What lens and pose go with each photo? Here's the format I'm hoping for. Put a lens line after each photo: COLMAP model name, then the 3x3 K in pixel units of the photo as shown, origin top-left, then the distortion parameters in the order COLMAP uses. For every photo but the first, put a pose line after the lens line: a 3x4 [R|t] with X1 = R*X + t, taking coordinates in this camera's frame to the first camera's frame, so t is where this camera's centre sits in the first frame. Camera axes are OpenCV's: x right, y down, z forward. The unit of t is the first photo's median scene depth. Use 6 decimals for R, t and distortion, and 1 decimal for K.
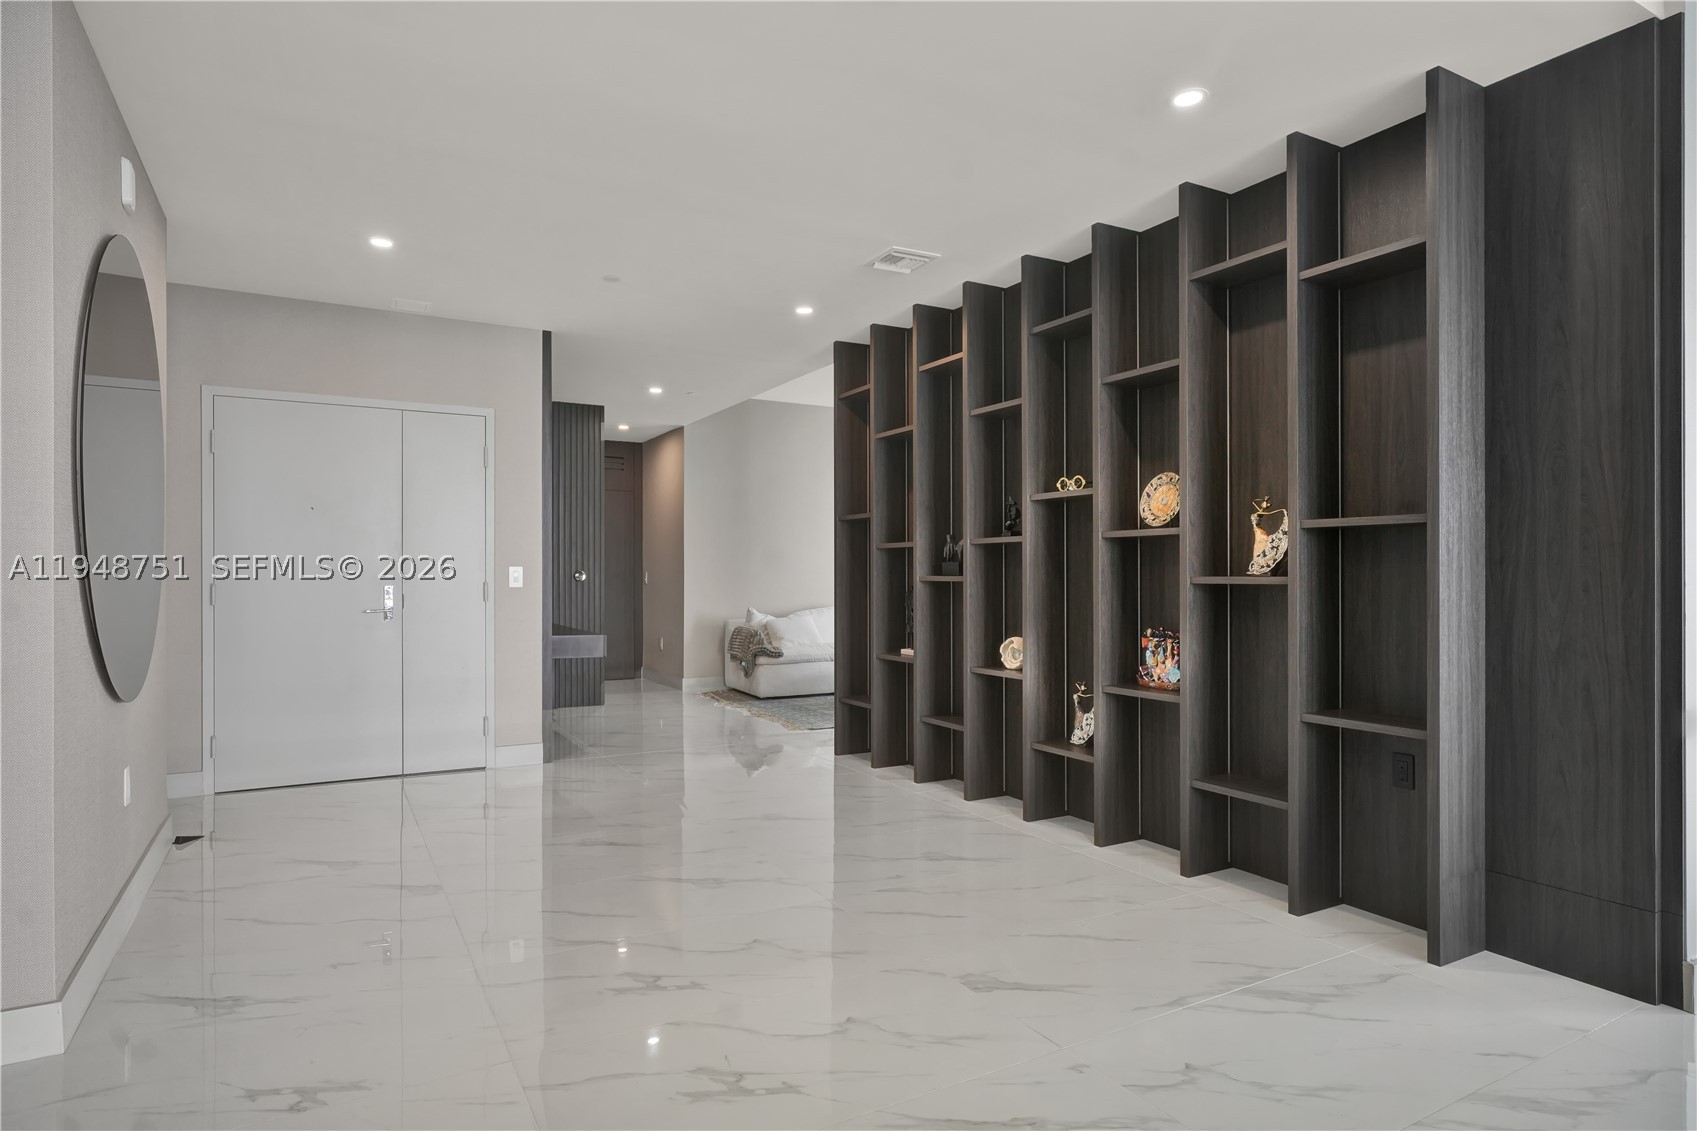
lens RADIAL K [[939.7, 0, 841.0], [0, 939.7, 571.4], [0, 0, 1]] dist [0.003481, -0.001574]
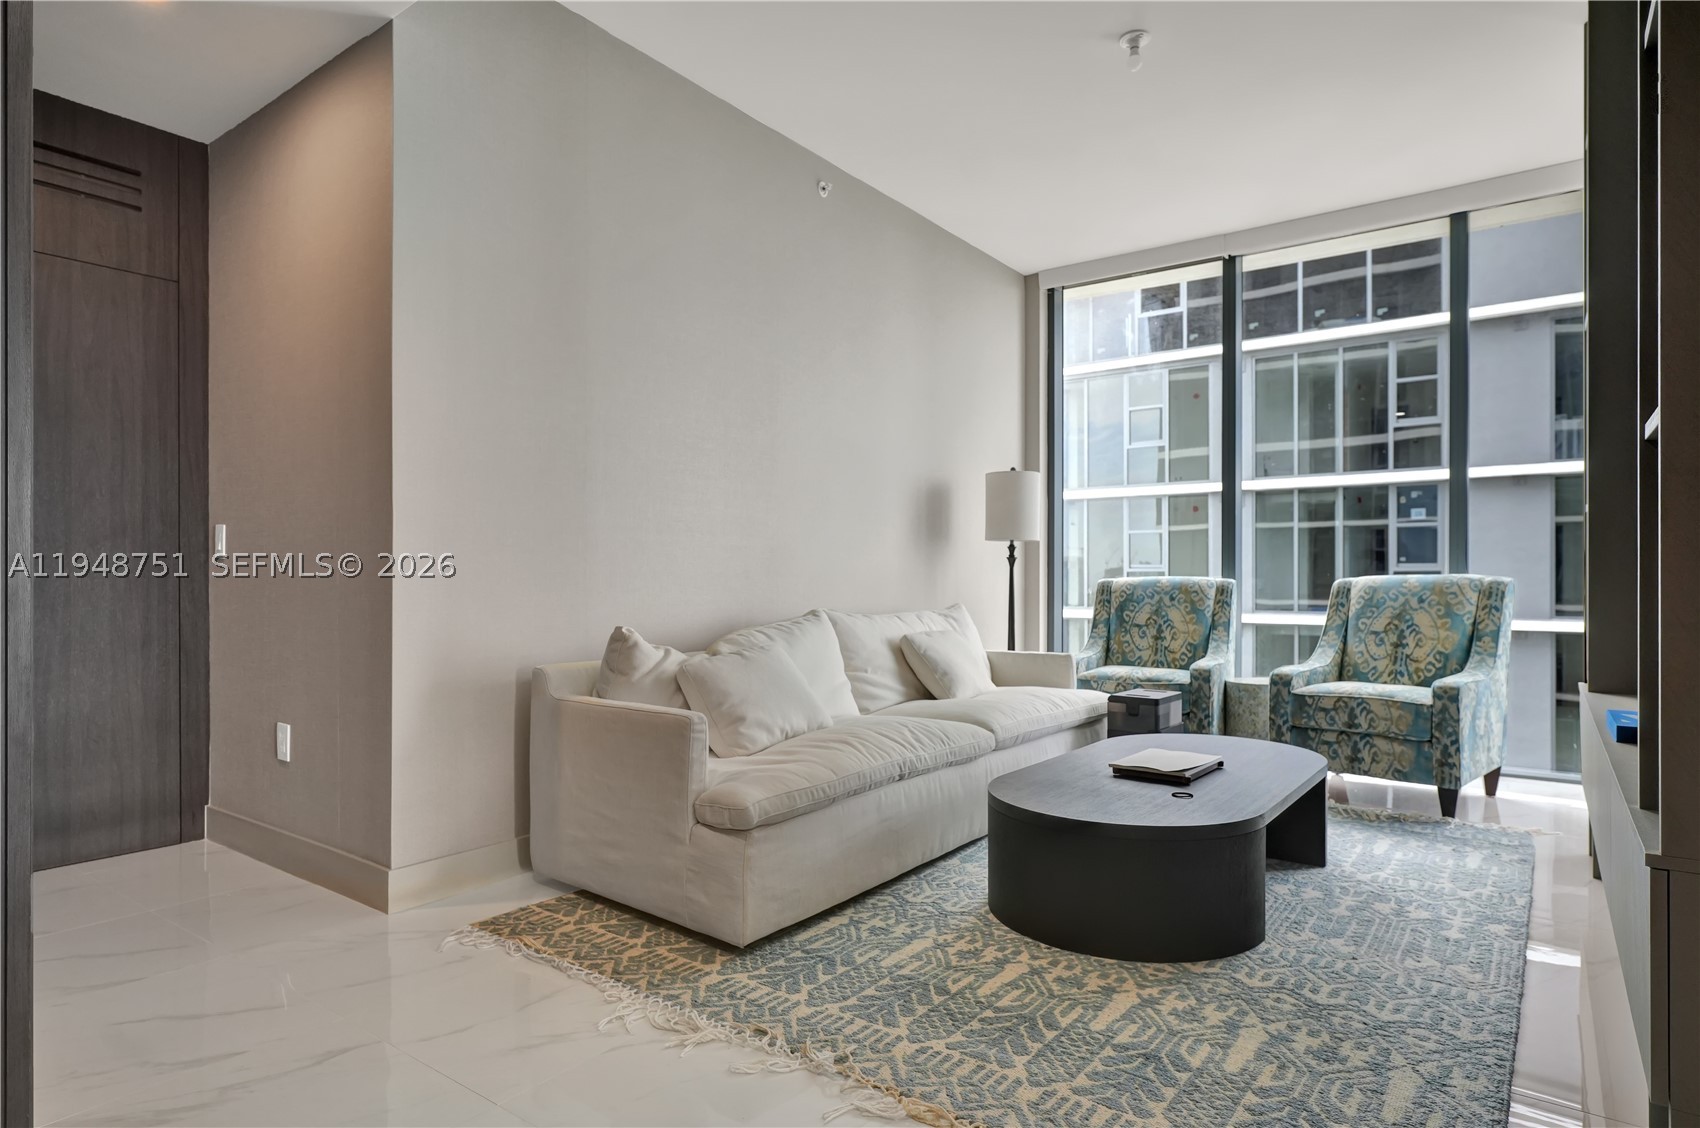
lens RADIAL K [[941.4, 0, 855.1], [0, 941.4, 571.4], [0, 0, 1]] dist [0.003481, -0.001574]
pose [[0.905212, 0.006194, 0.424915, -0.160796], [-0.004761, 0.999979, -0.004435, 0.020112], [-0.424934, 0.001992, 0.905222, 0.661416]]
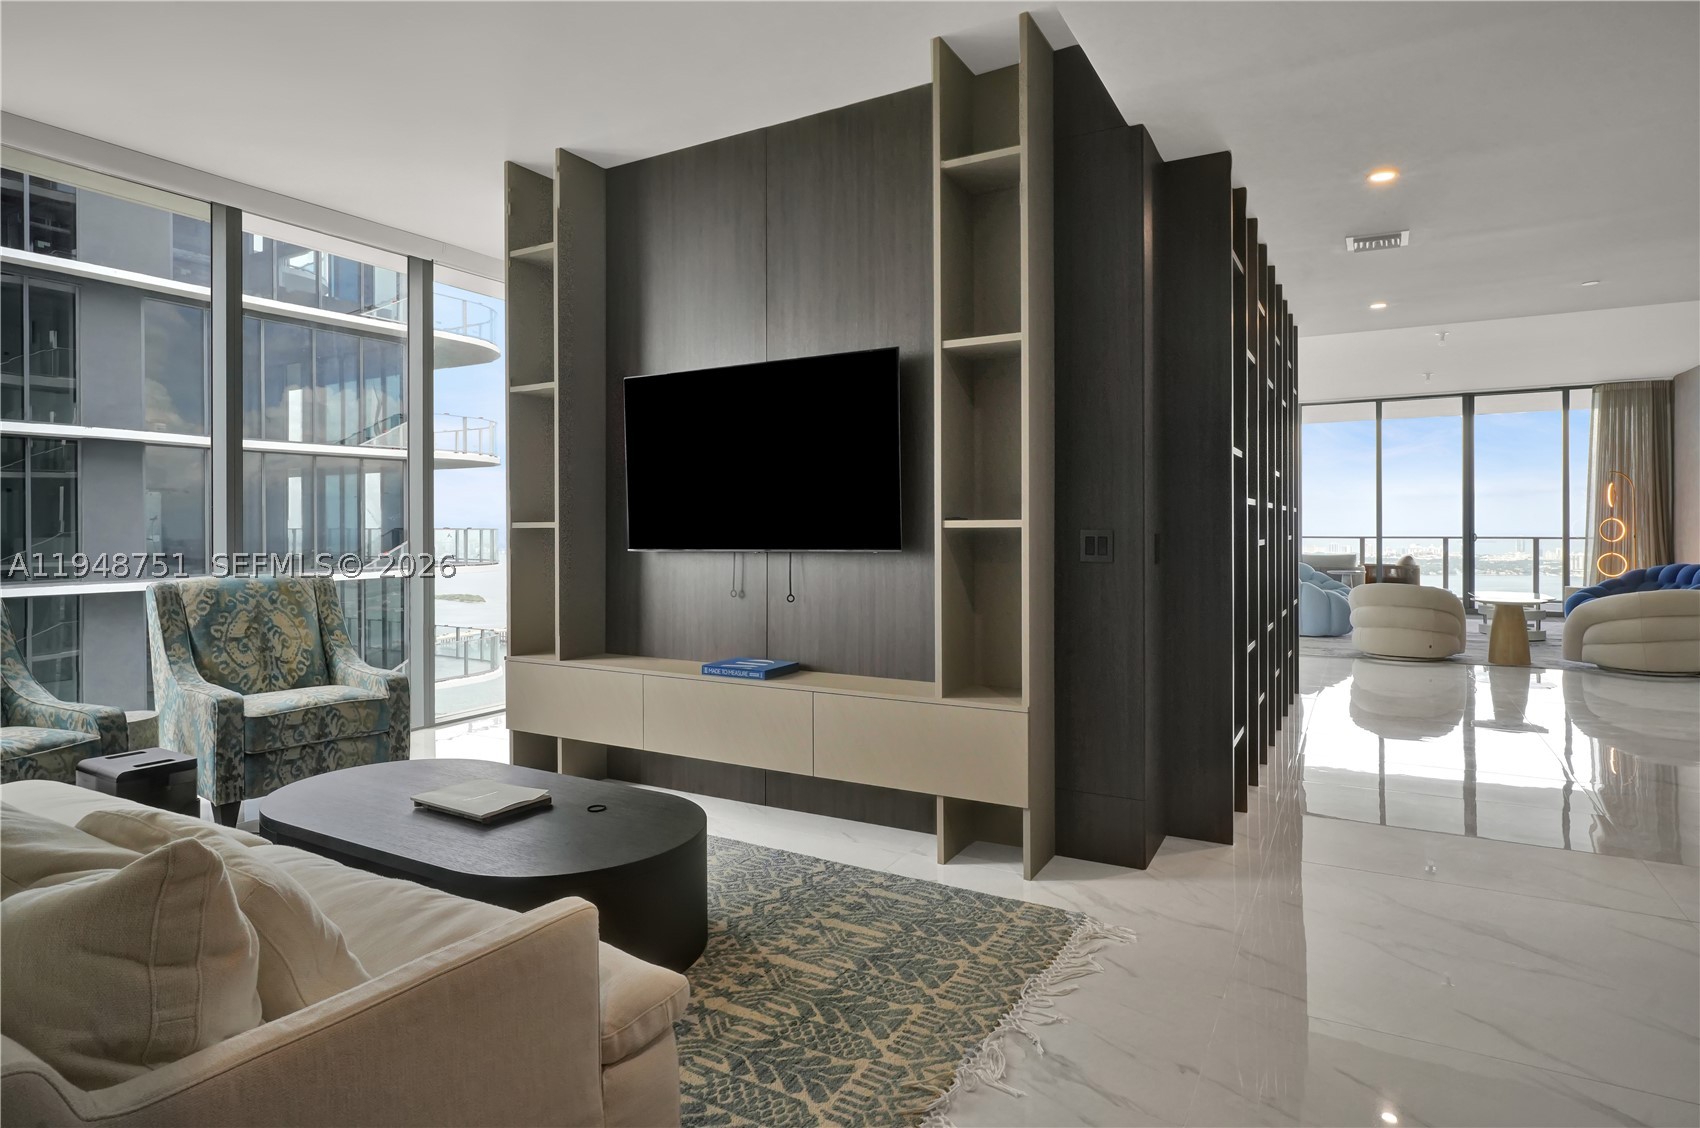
lens RADIAL K [[941.4, 0, 829.7], [0, 941.4, 524.4], [0, 0, 1]] dist [0.003481, -0.001574]
pose [[-0.523249, 0.006095, 0.852158, -0.241467], [0.000684, 0.999977, -0.006732, -0.001630], [-0.852179, -0.002940, -0.523242, 0.950595]]
